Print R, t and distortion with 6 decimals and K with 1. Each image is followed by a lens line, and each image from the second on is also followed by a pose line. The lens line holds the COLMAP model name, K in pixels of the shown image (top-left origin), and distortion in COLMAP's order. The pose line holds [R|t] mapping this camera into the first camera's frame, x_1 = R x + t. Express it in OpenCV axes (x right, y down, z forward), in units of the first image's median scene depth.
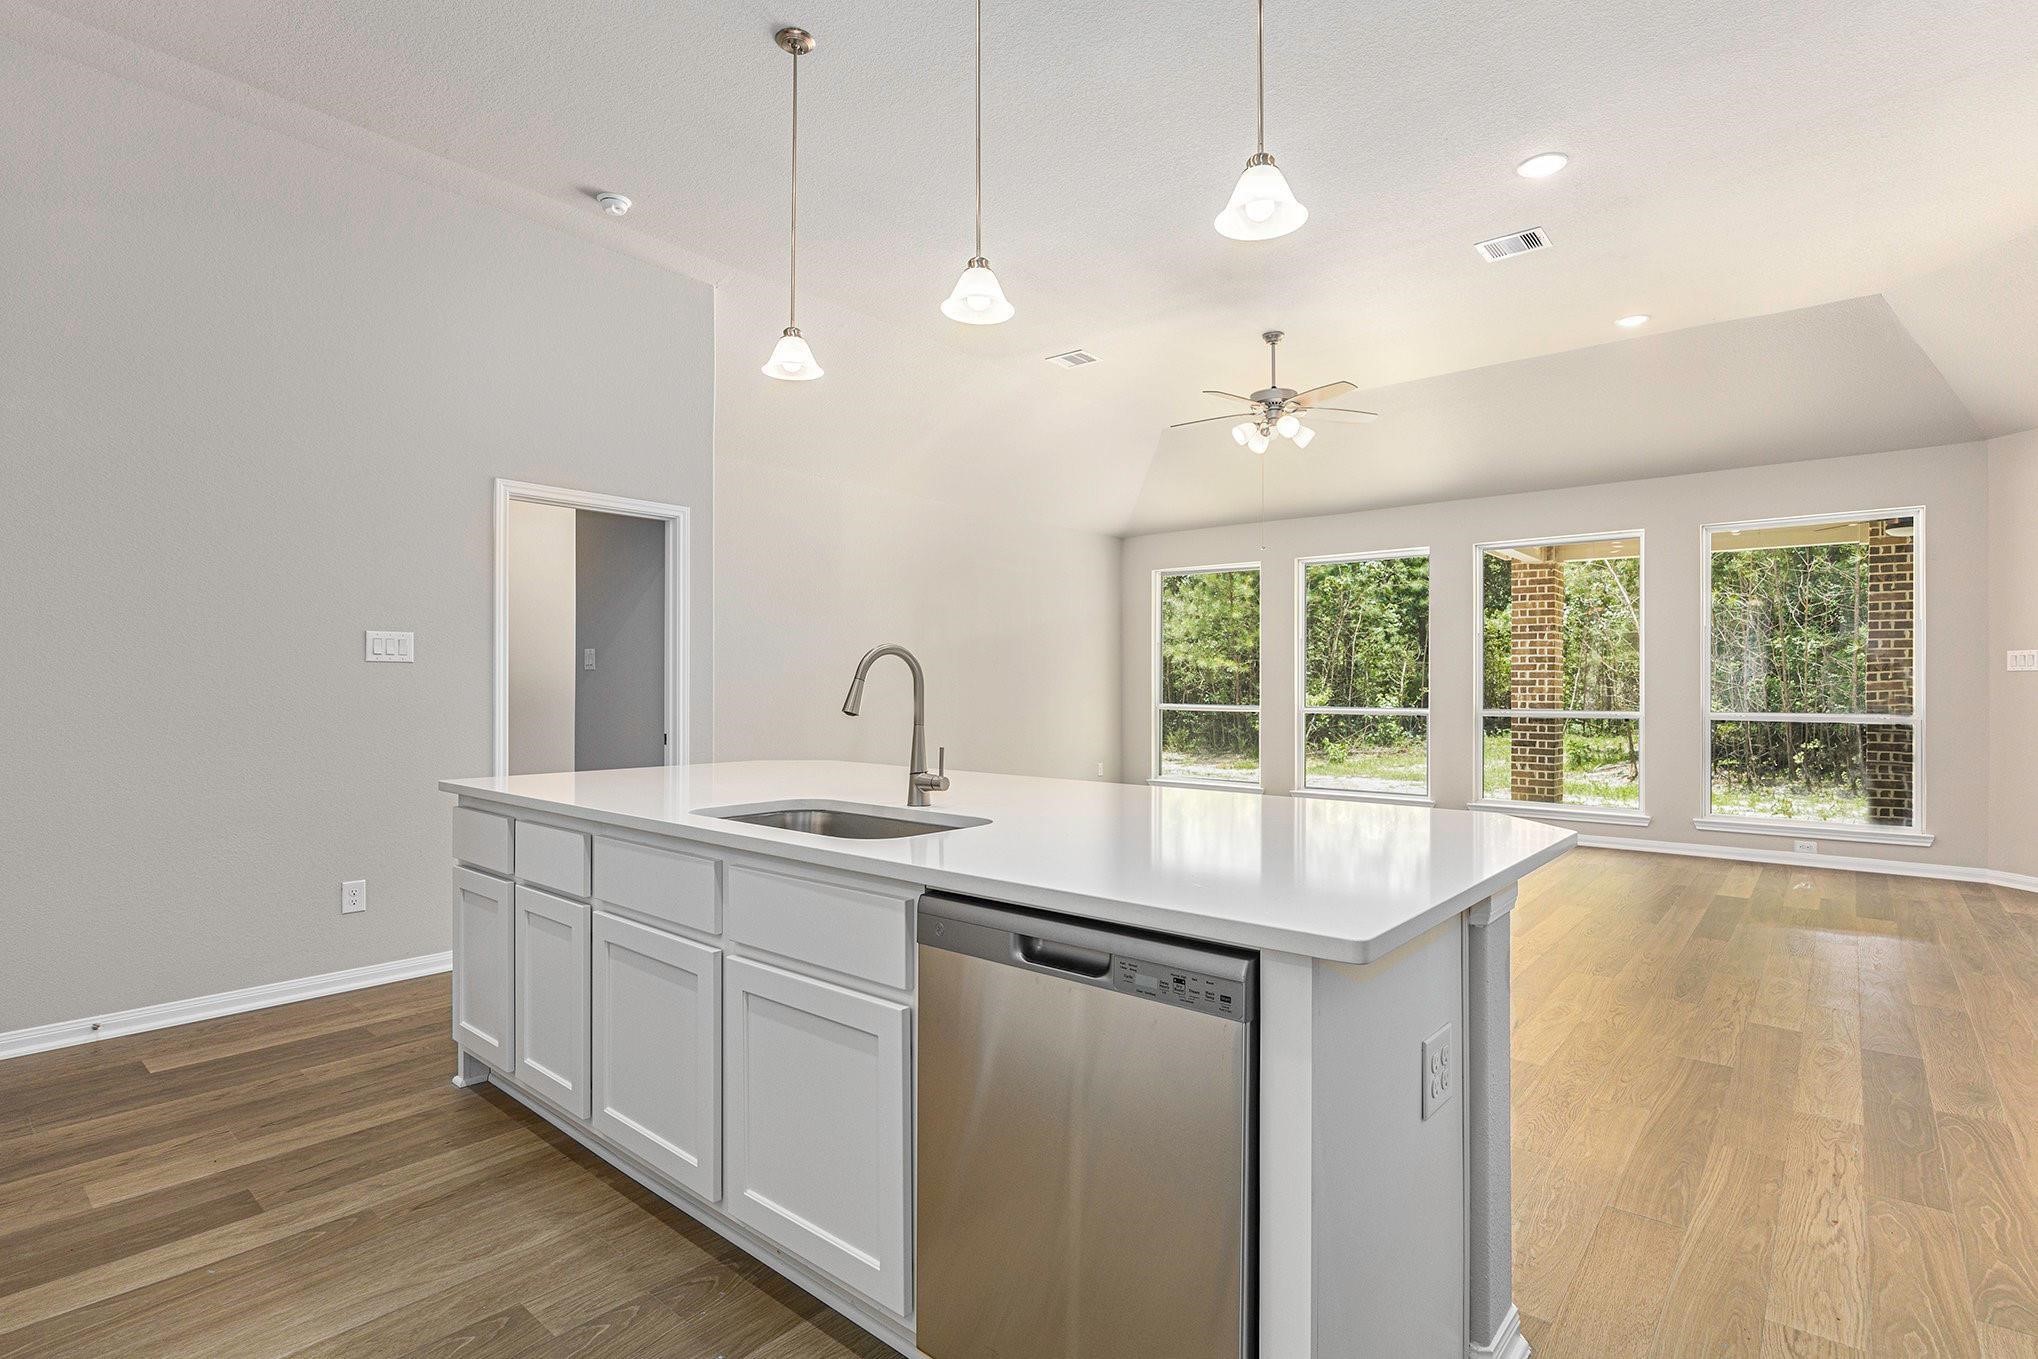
lens RADIAL K [[993.0, 0, 1017.4], [0, 993.0, 688.6], [0, 0, 1]] dist [-0.010992, 0.001168]
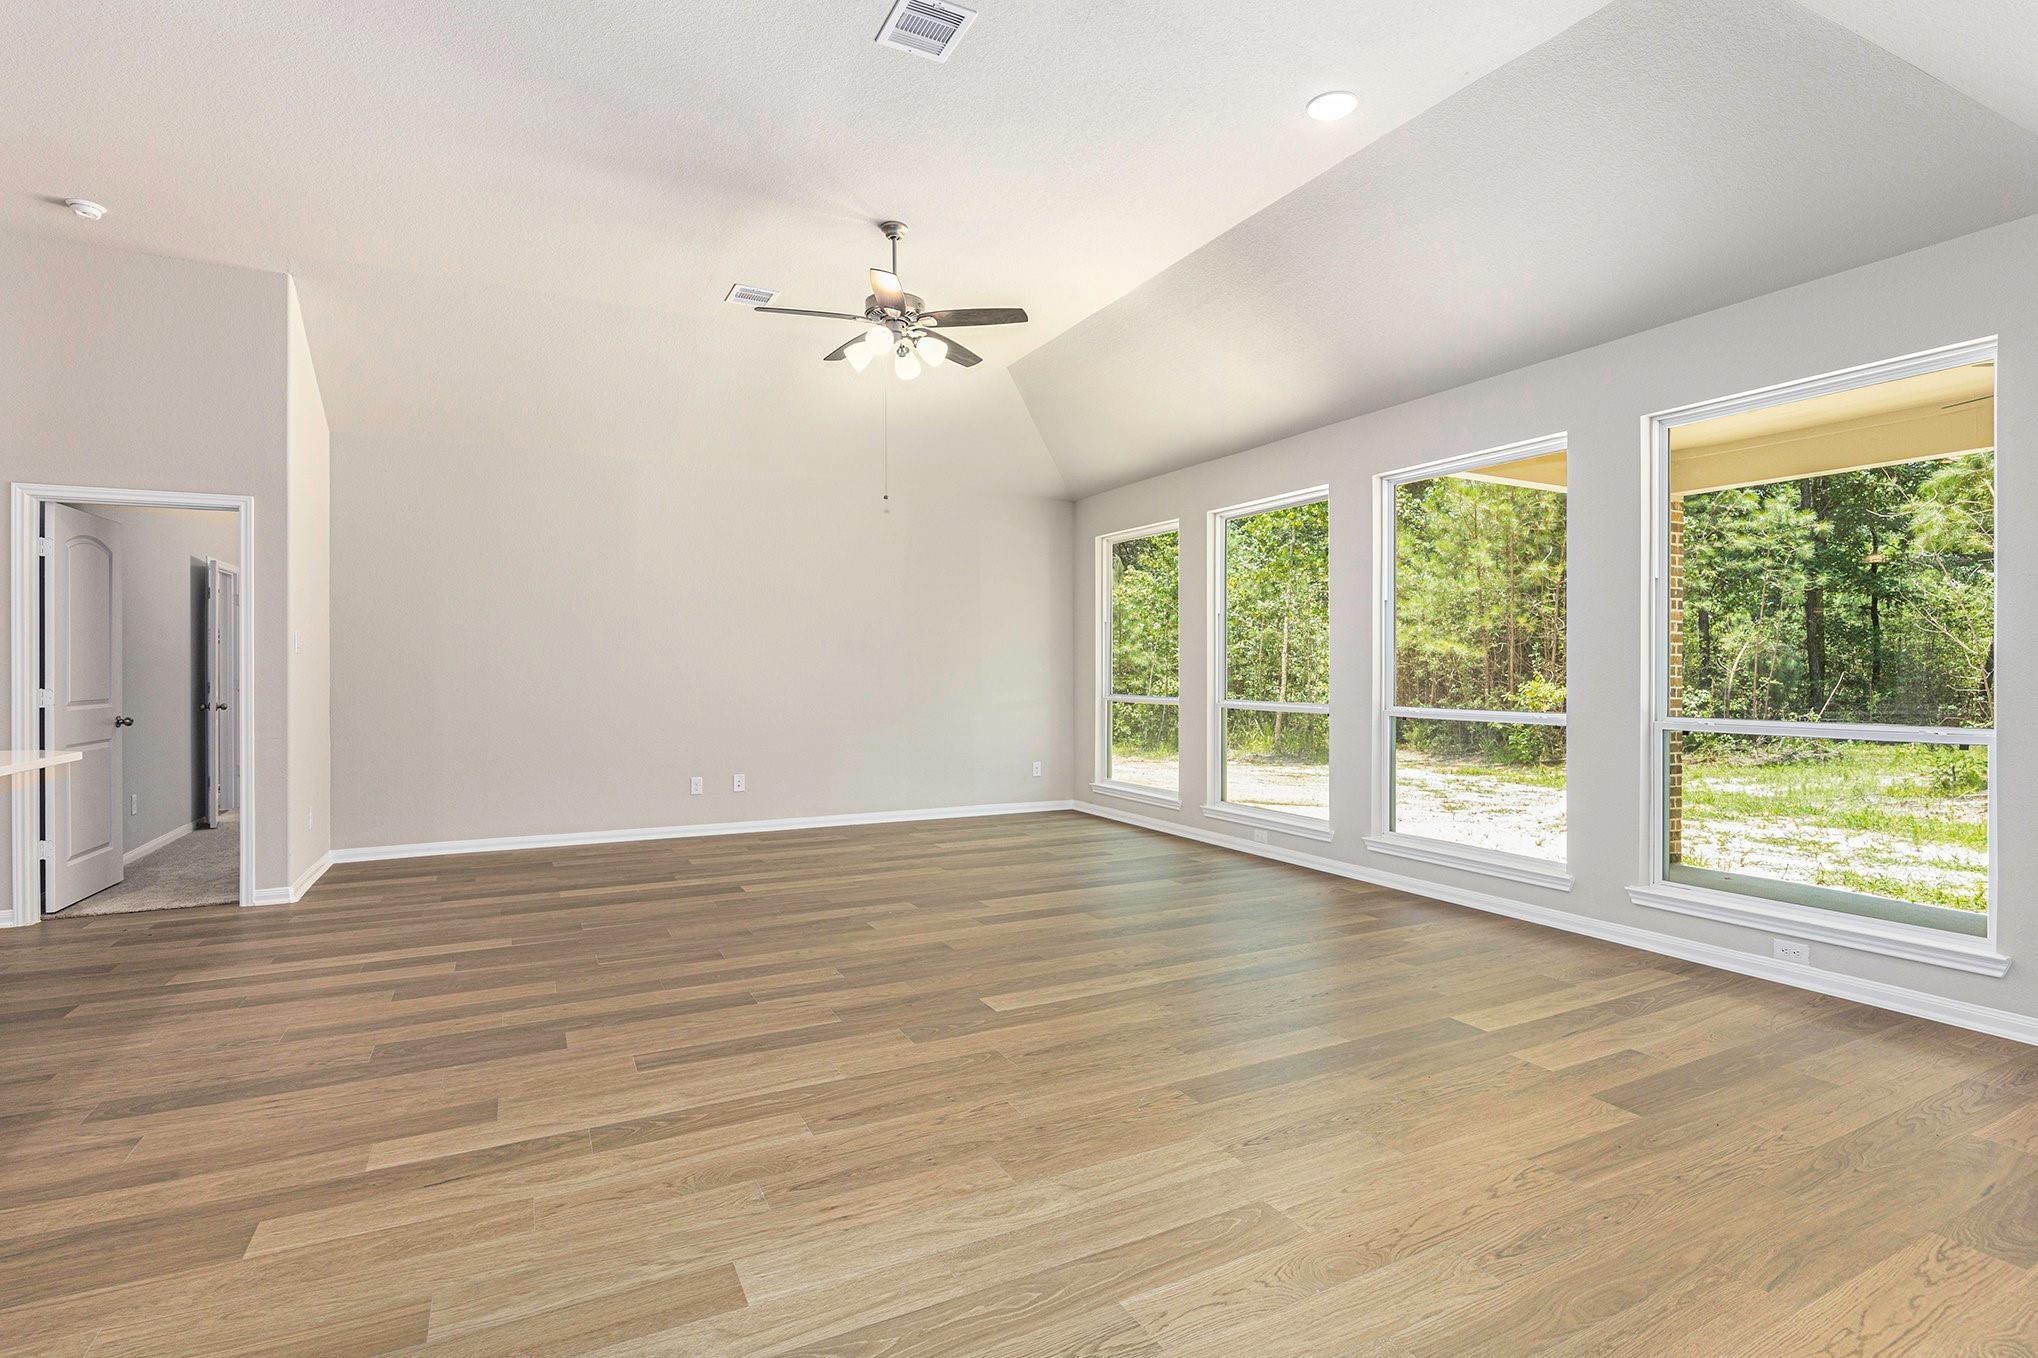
lens RADIAL K [[993.0, 0, 1023.0], [0, 993.0, 666.5], [0, 0, 1]] dist [-0.010992, 0.001168]
pose [[0.919933, -0.003676, -0.392059, 0.428933], [-0.000543, 0.999943, -0.010650, 0.000606], [0.392076, 0.010010, 0.919878, 0.206588]]
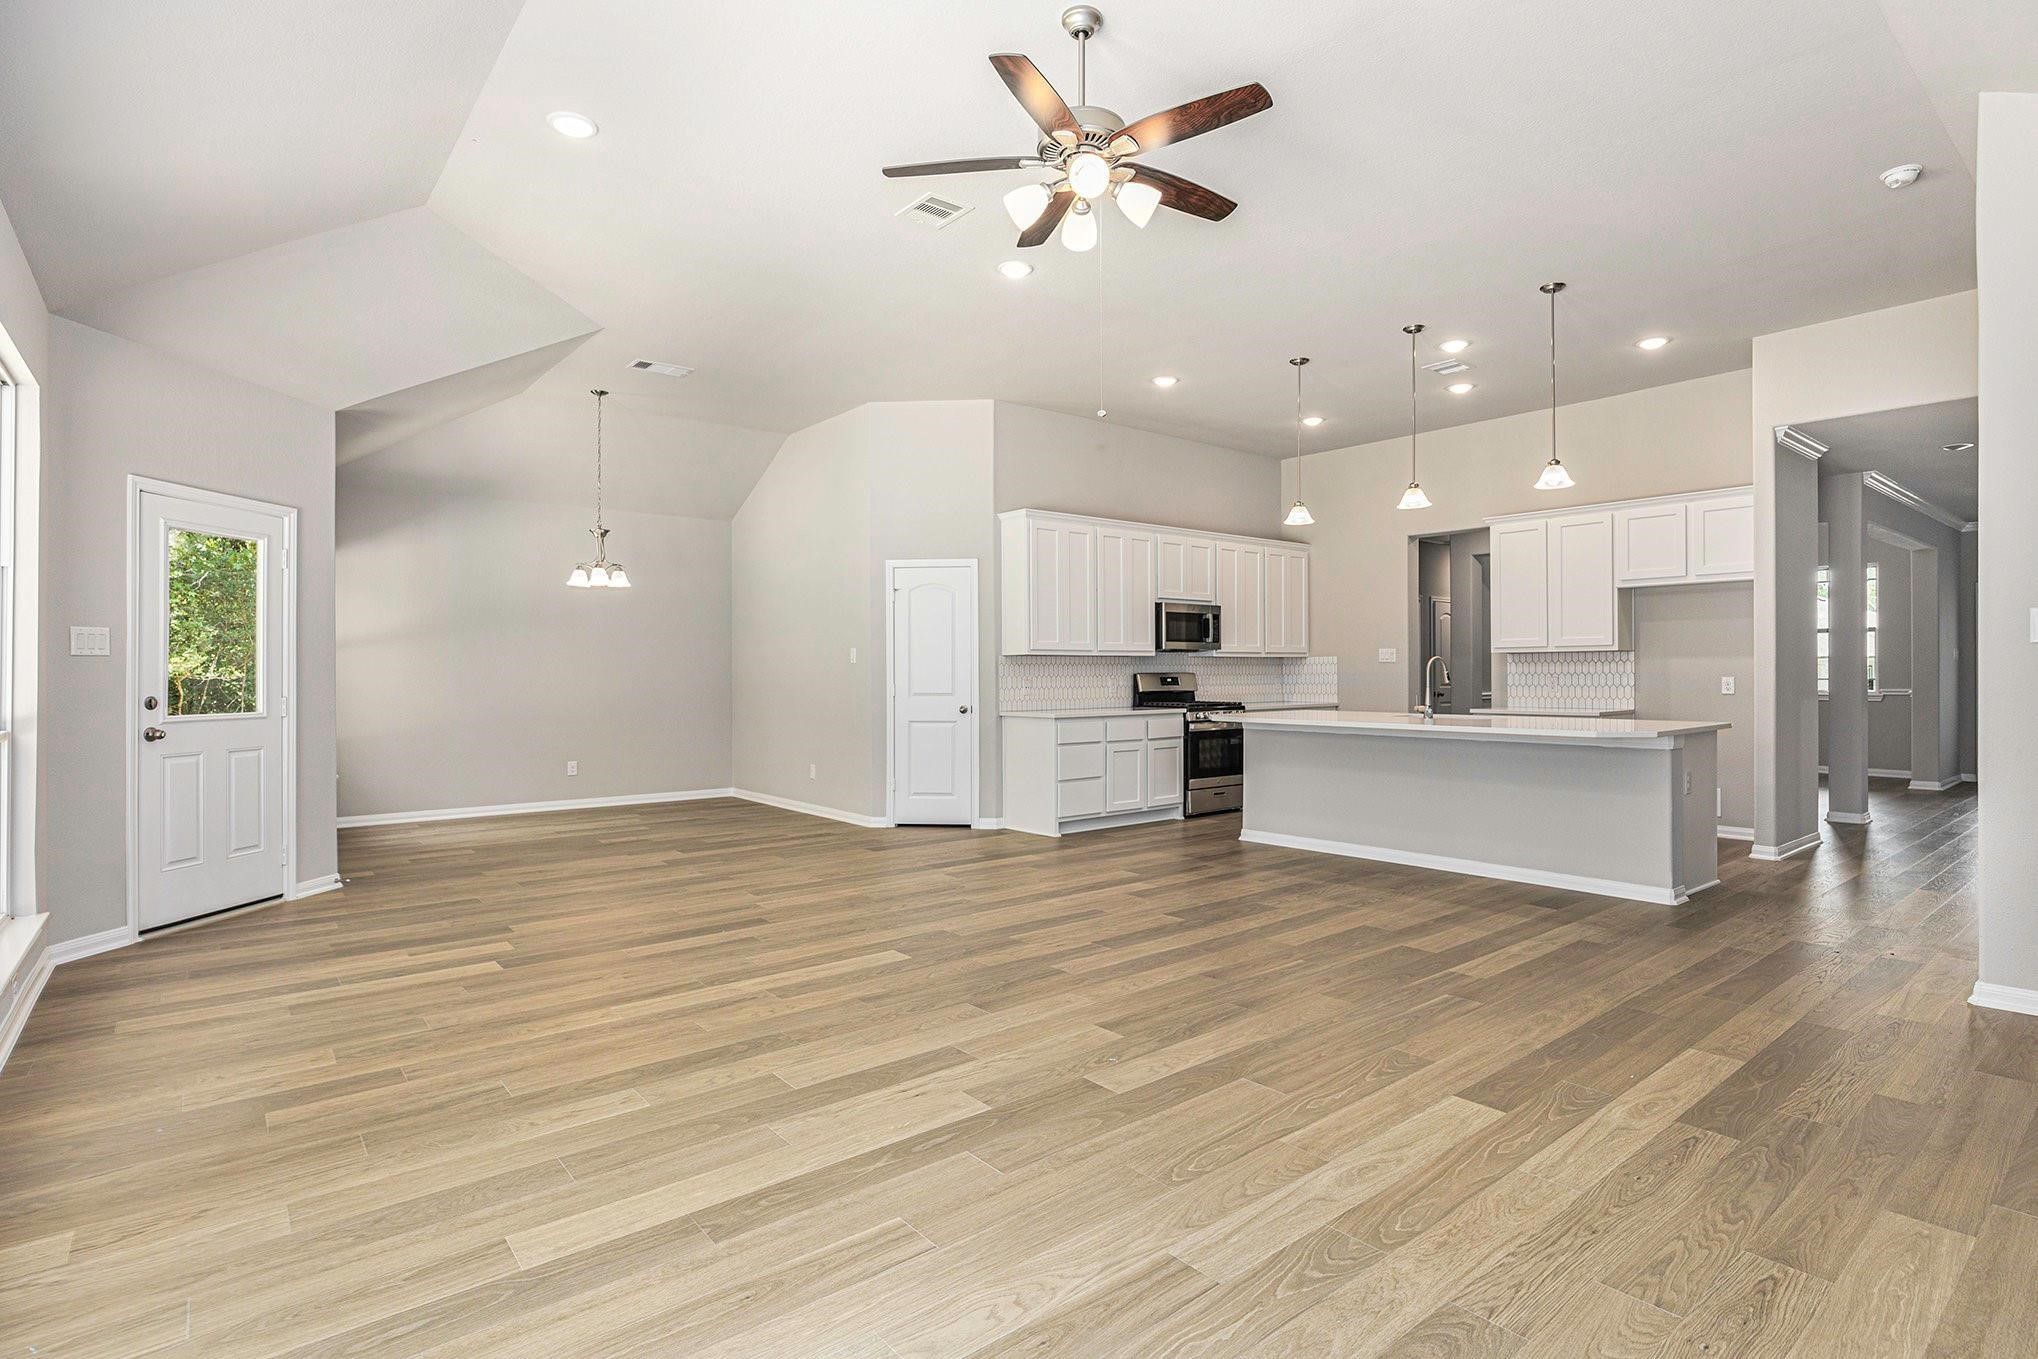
lens RADIAL K [[993.0, 0, 1053.8], [0, 993.0, 677.2], [0, 0, 1]] dist [-0.010992, 0.001168]
pose [[-0.987135, 0.001518, 0.159881, 0.121707], [0.002922, 0.999959, 0.008547, -0.004046], [-0.159862, 0.008904, -0.987099, 0.998792]]
